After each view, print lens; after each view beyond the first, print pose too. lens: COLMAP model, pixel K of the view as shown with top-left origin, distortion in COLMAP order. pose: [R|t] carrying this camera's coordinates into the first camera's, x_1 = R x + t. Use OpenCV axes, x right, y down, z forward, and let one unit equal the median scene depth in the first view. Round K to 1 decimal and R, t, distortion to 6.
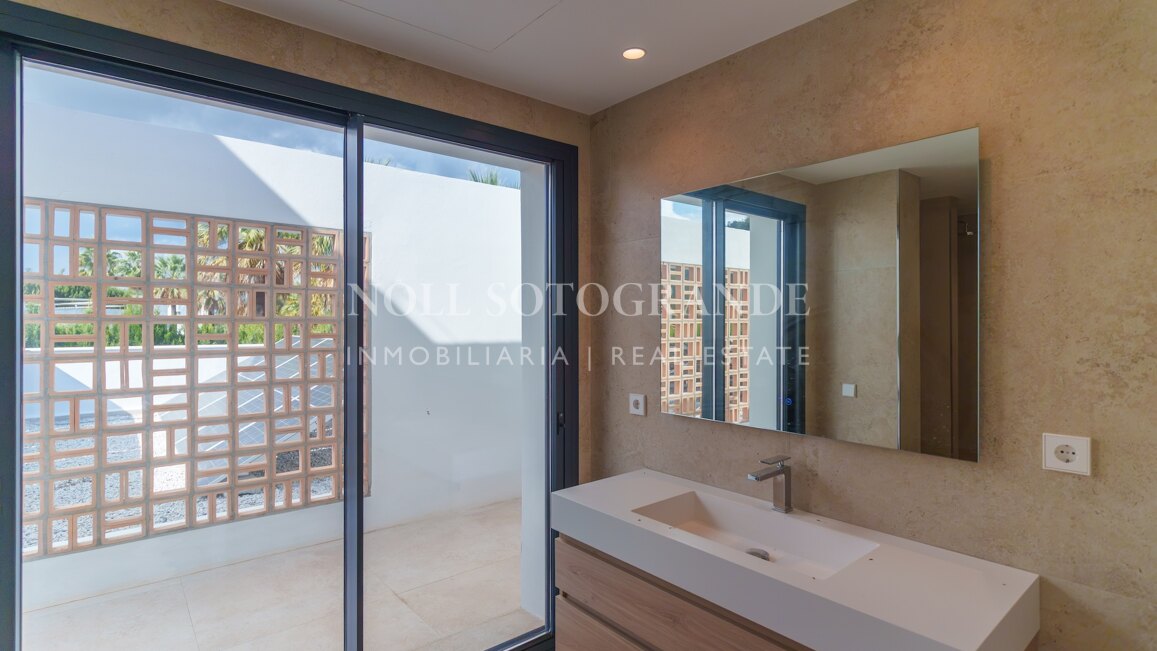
lens RADIAL K [[566.5, 0, 594.7], [0, 566.5, 318.3], [0, 0, 1]] dist [0.001017, -0.000326]
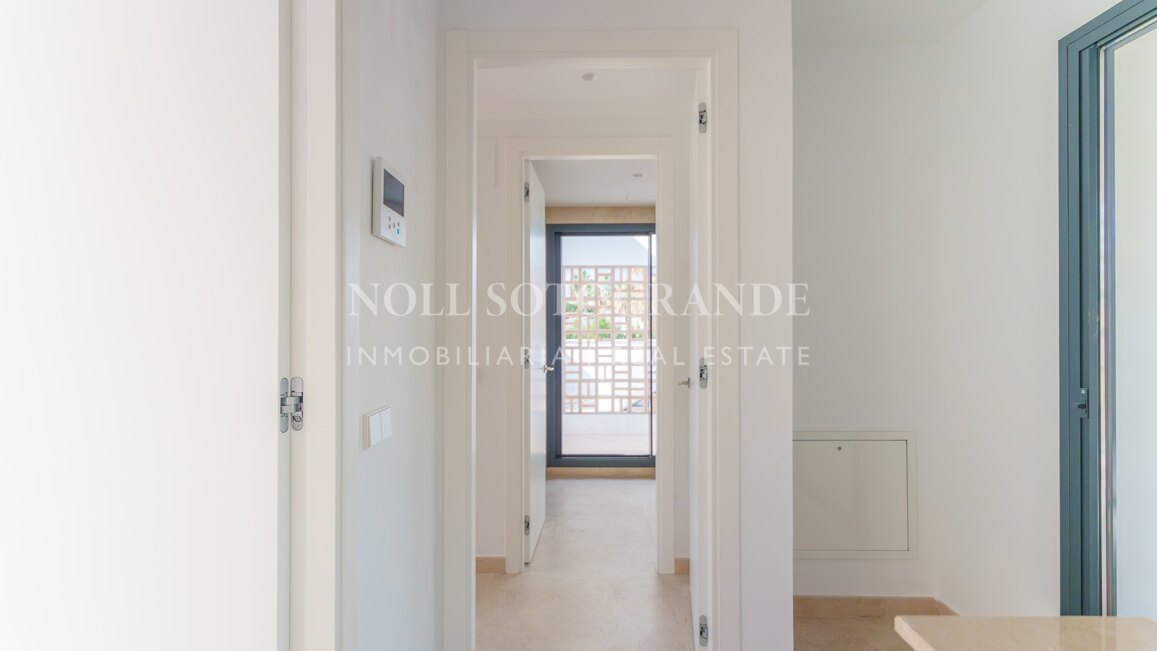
lens RADIAL K [[559.5, 0, 580.8], [0, 559.5, 318.0], [0, 0, 1]] dist [0.002988, 0.000210]
pose [[0.745620, -0.007281, -0.666332, 0.090364], [-0.000933, 0.999928, -0.011970, 0.005886], [0.666371, 0.009547, 0.745560, -0.097448]]
